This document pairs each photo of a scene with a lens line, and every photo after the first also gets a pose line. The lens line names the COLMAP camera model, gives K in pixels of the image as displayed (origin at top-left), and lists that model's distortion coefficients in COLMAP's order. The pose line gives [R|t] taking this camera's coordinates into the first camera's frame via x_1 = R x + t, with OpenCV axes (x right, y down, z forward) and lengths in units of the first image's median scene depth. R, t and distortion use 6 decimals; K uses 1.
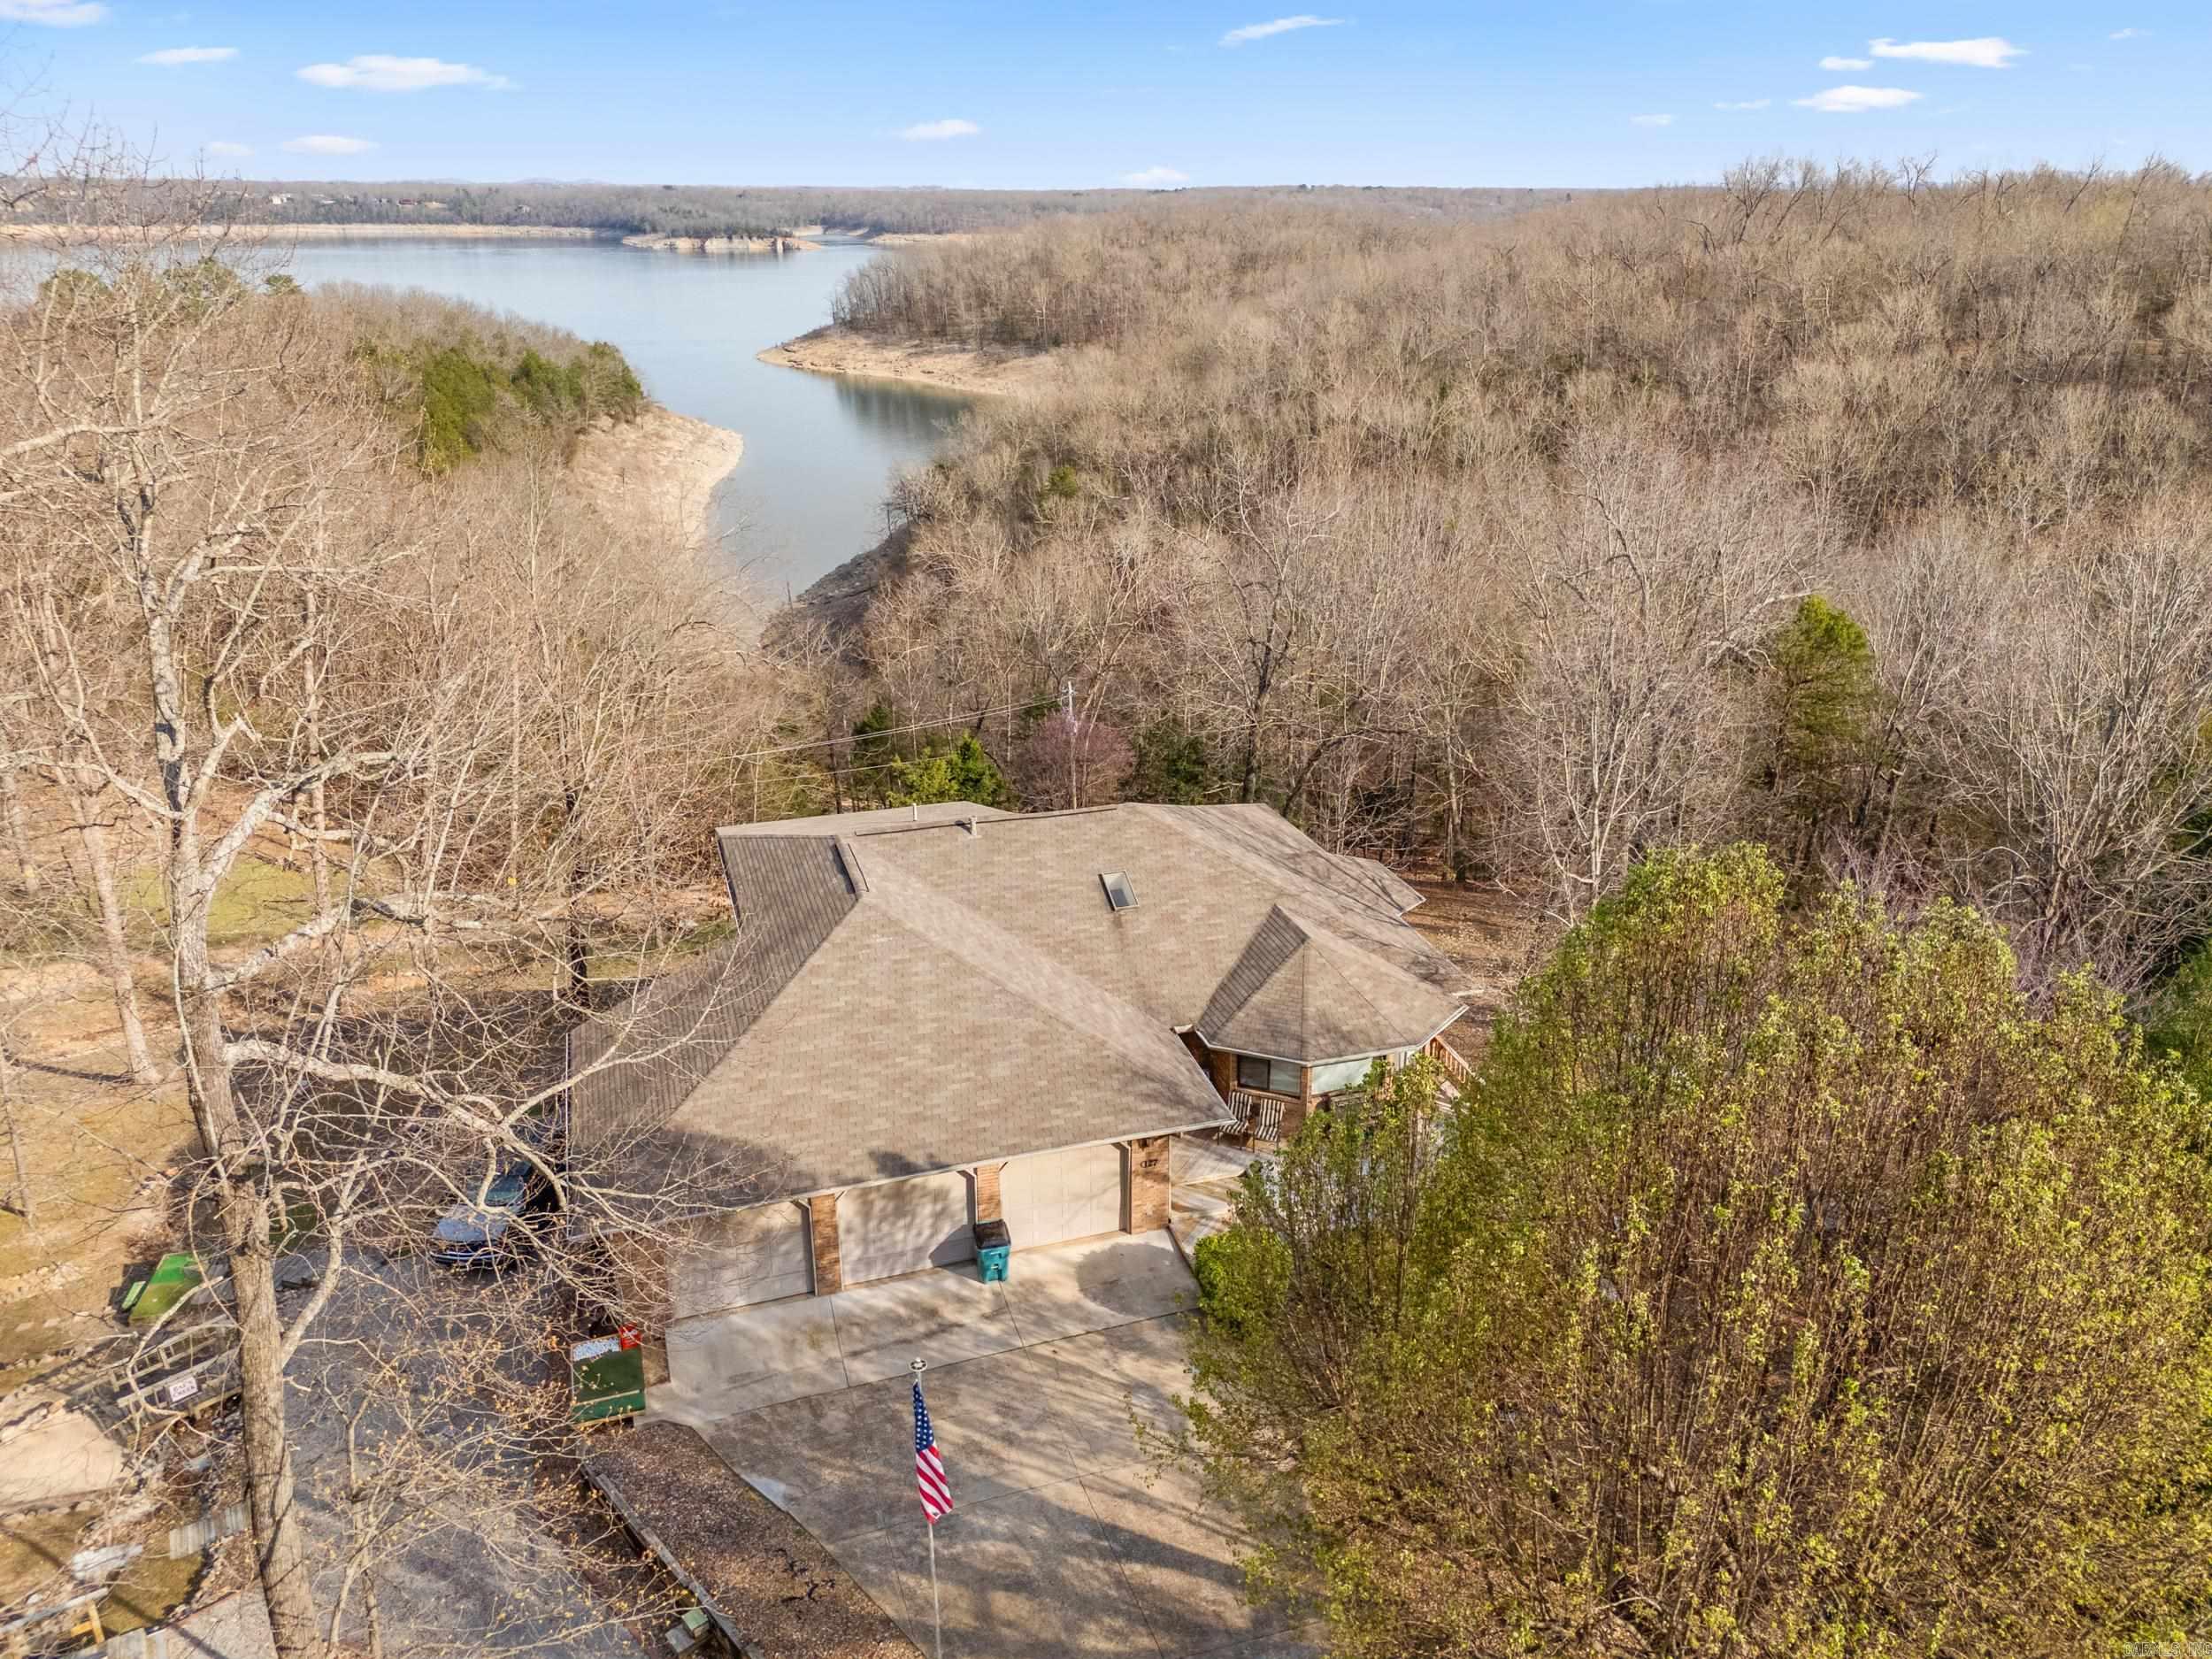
lens RADIAL K [[1633.8, 0, 1113.1], [0, 1633.8, 793.9], [0, 0, 1]] dist [0.085992, -0.082721]
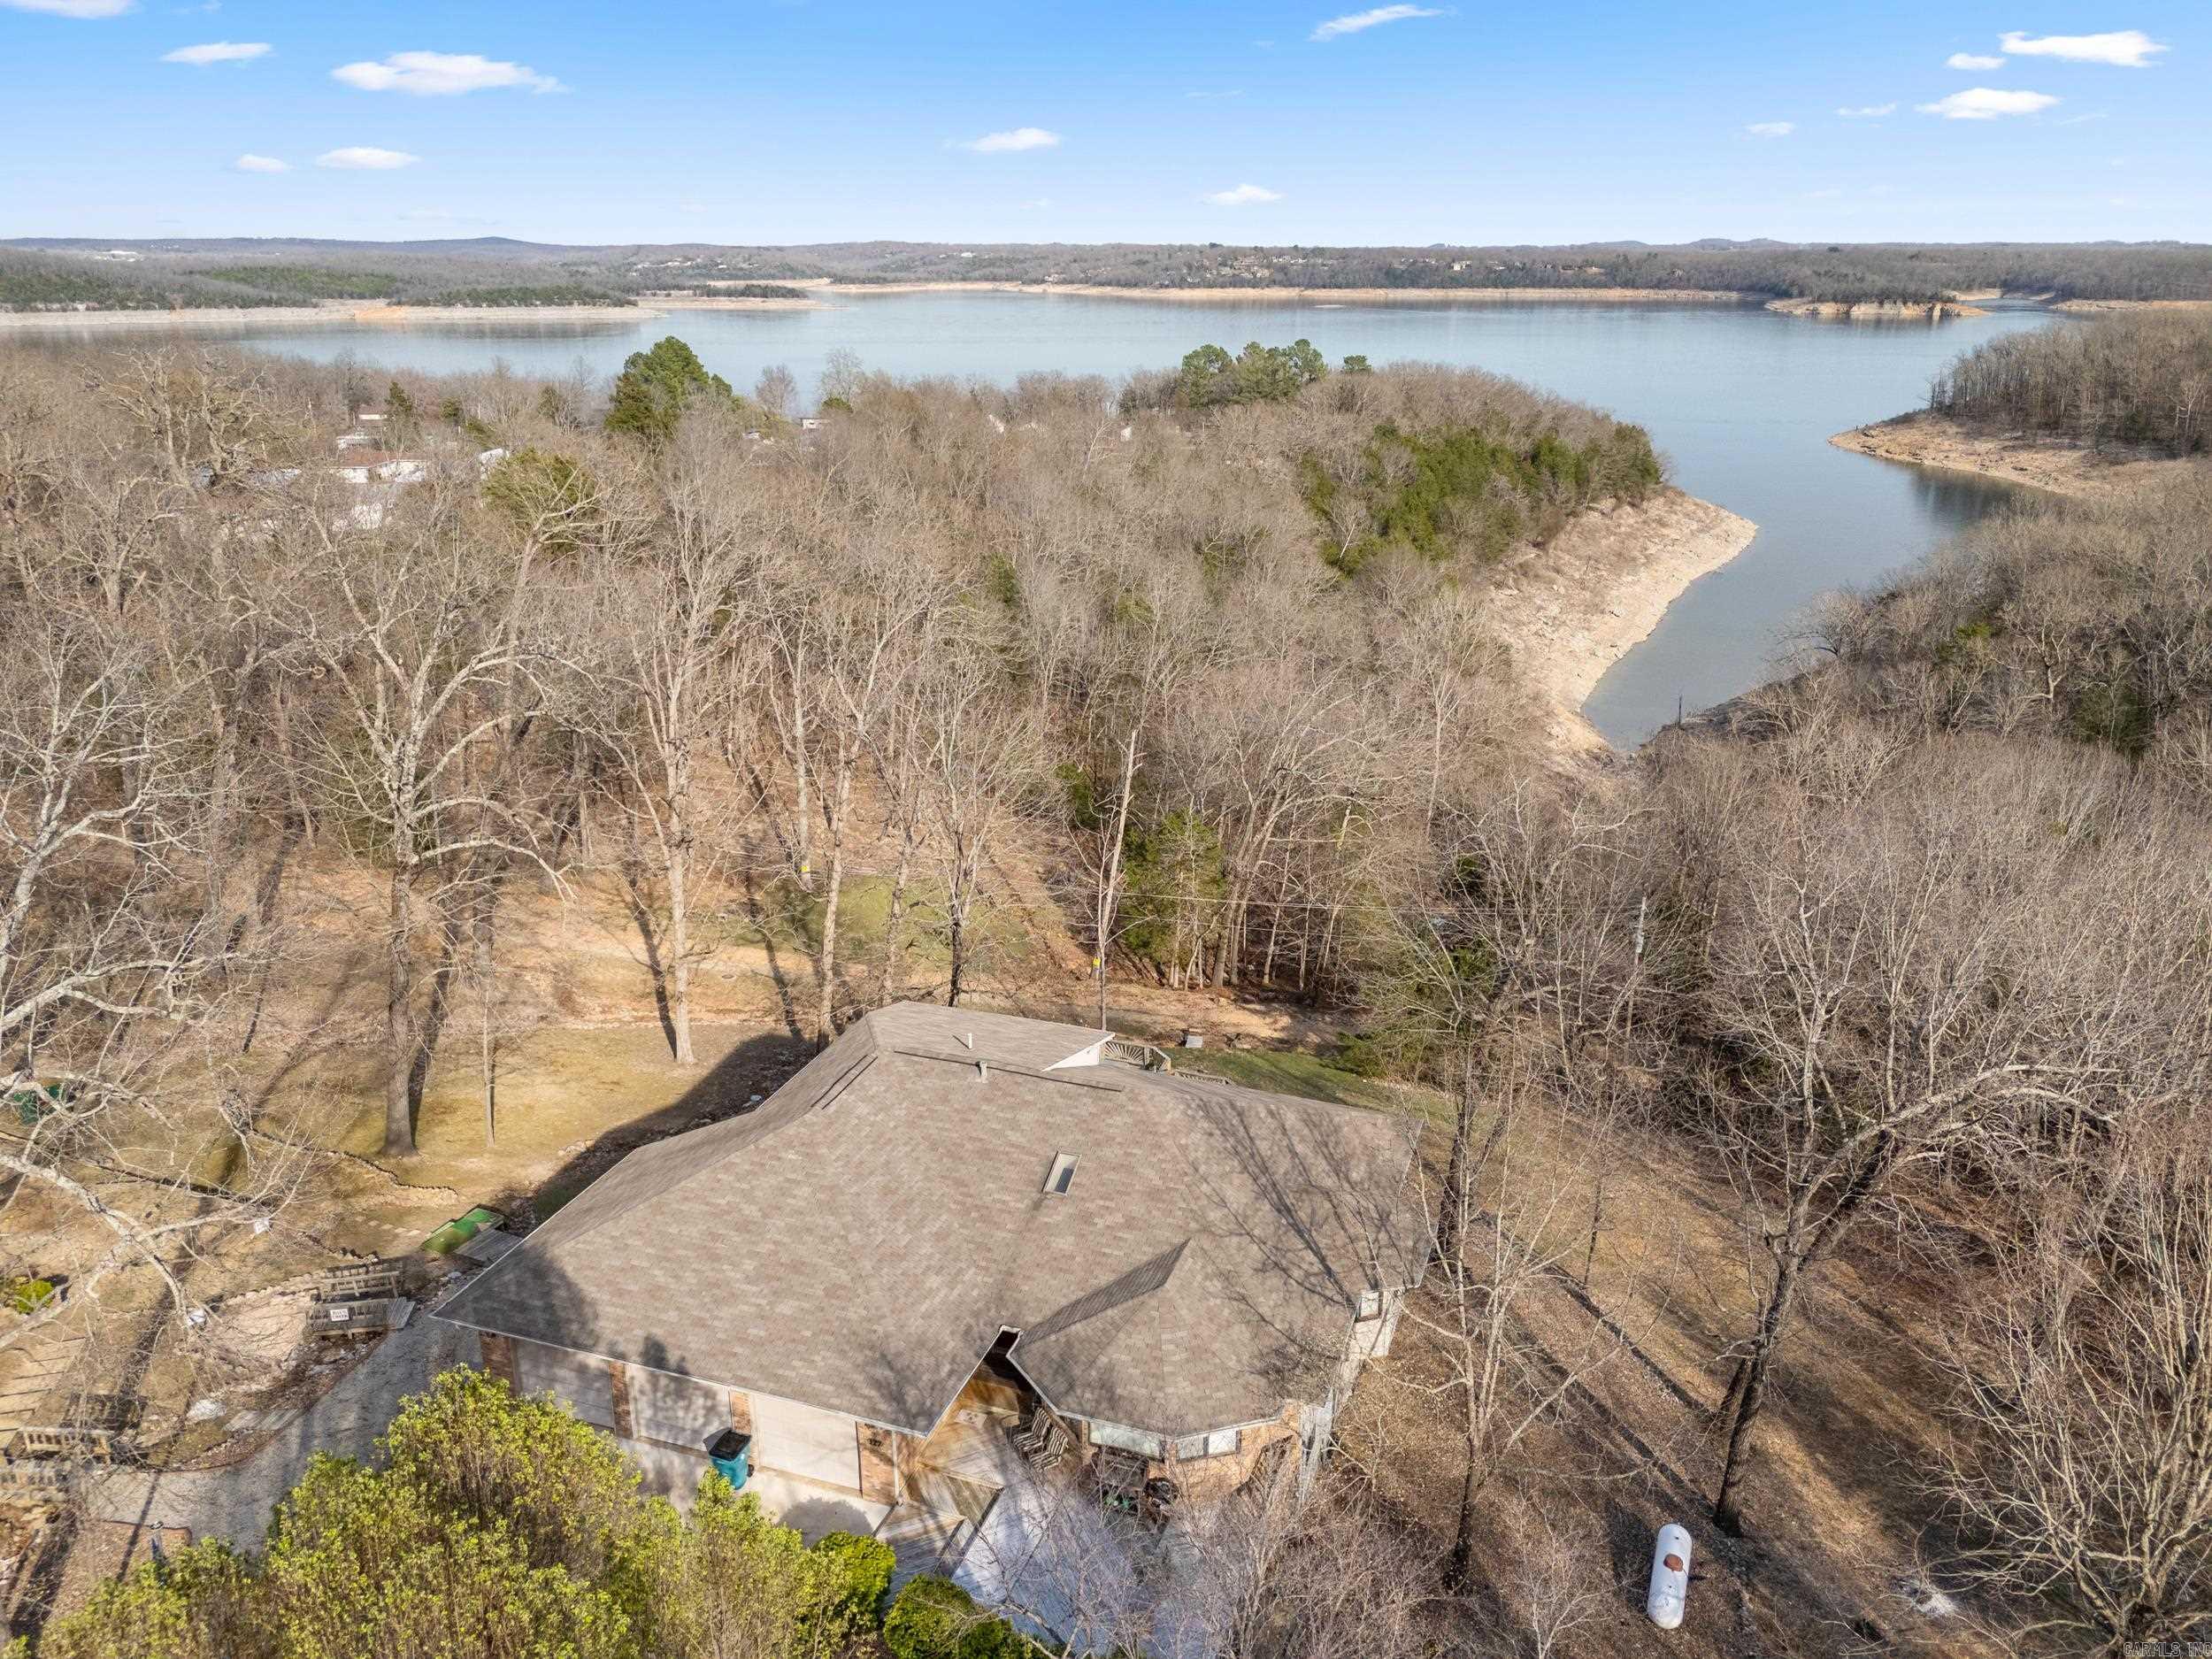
lens RADIAL K [[1633.8, 0, 1113.1], [0, 1633.8, 793.9], [0, 0, 1]] dist [0.085992, -0.082721]
pose [[0.801227, 0.189732, -0.567483, 0.035330], [-0.208397, 0.977501, 0.032583, -0.013321], [0.560898, 0.092155, 0.822740, 0.008221]]
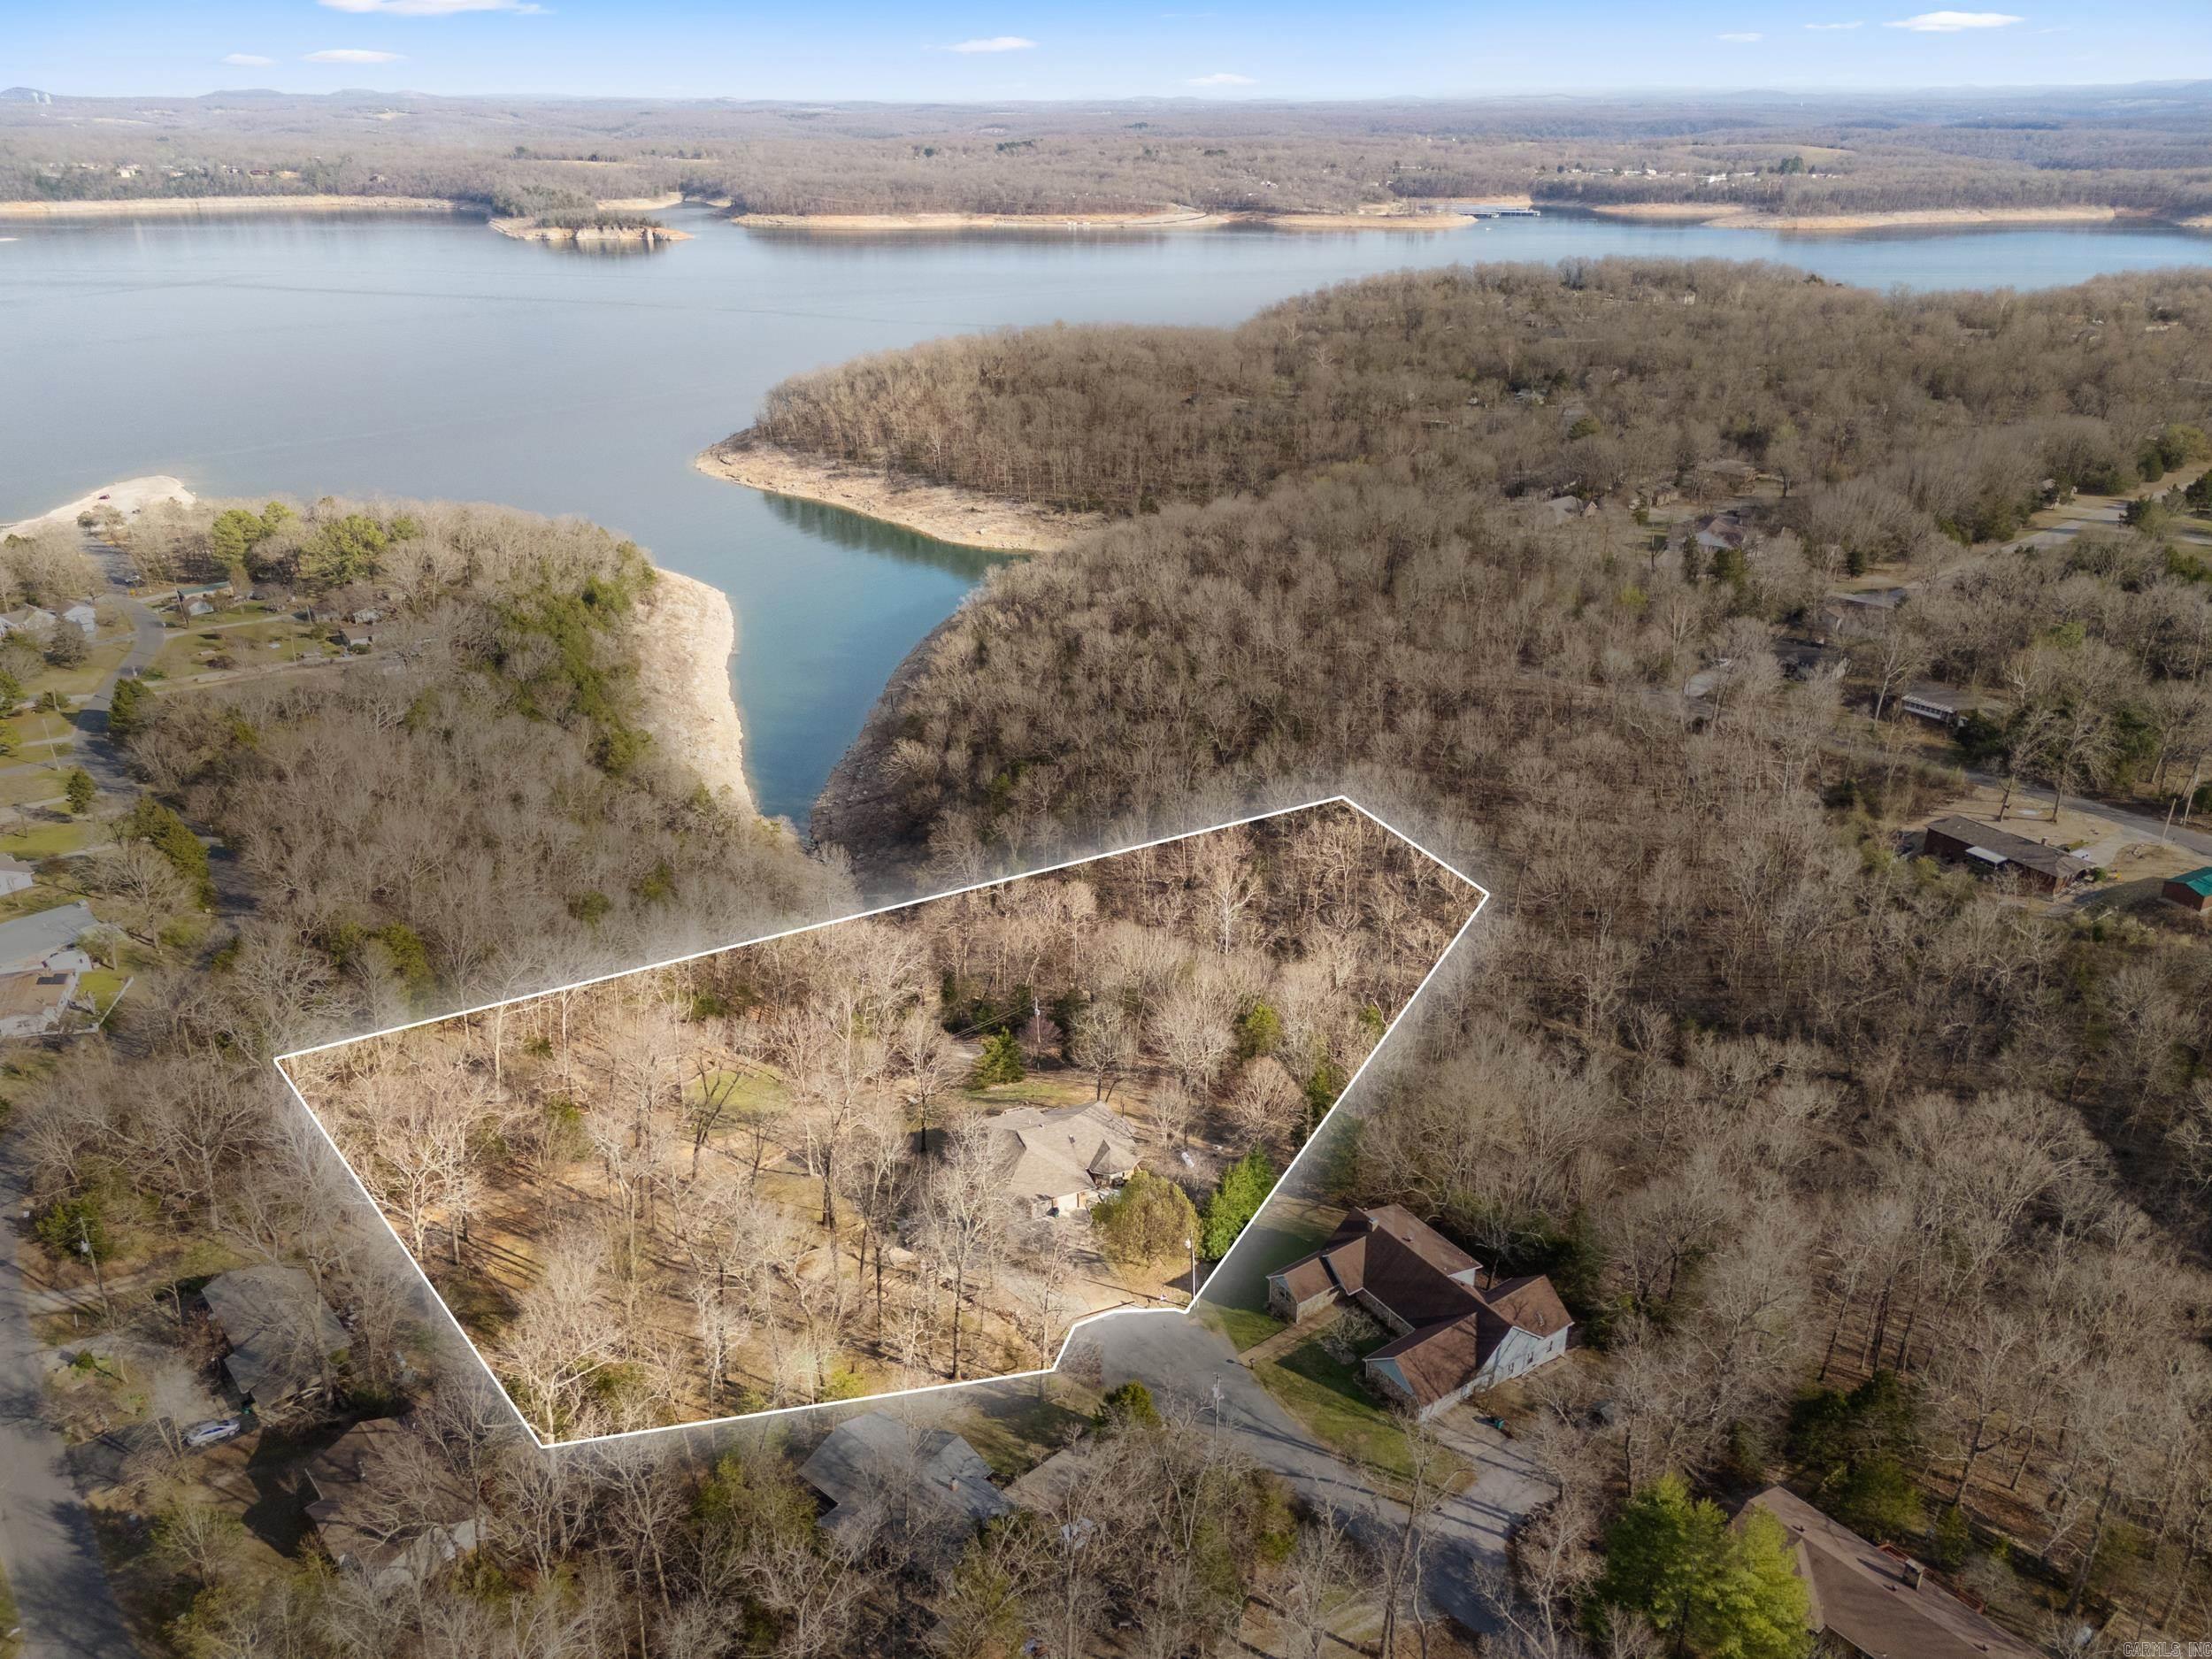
lens RADIAL K [[1612.6, 0, 1106.0], [0, 1612.6, 829.5], [0, 0, 1]] dist [0.005083, 0.000856]
pose [[0.996634, -0.040065, 0.071518, -0.013059], [0.035205, 0.997066, 0.067964, -0.075334], [-0.074031, -0.065218, 0.995121, -0.239802]]
